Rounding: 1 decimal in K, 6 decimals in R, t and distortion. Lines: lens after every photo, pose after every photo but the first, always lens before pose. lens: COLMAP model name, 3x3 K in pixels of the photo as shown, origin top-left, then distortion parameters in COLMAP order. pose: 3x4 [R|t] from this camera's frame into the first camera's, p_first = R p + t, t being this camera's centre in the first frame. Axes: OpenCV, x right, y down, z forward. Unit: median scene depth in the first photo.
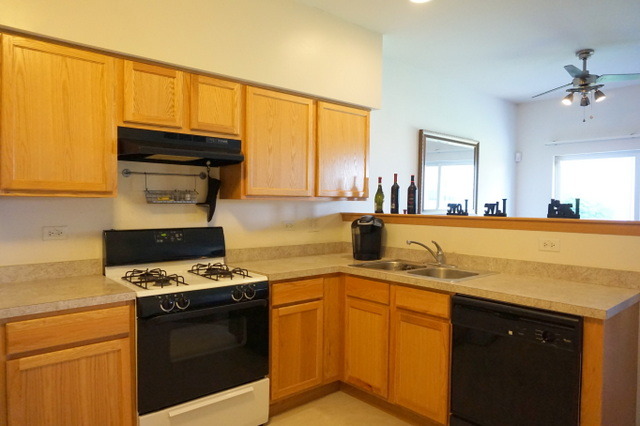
lens RADIAL K [[427.4, 0, 320.0], [0, 427.4, 213.0], [0, 0, 1]] dist [-0.054162, -0.000192]
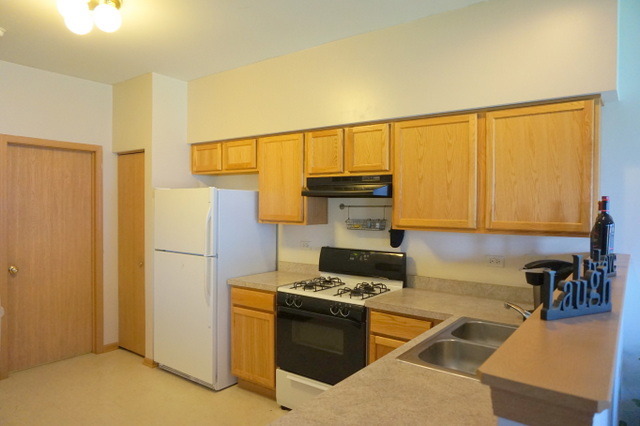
lens RADIAL K [[427.4, 0, 320.0], [0, 427.4, 213.0], [0, 0, 1]] dist [-0.054162, -0.000192]
pose [[0.215379, 0.008897, -0.976490, 0.854245], [-0.031710, 0.999495, 0.002113, -0.071620], [0.976016, 0.030510, 0.215552, 0.609908]]
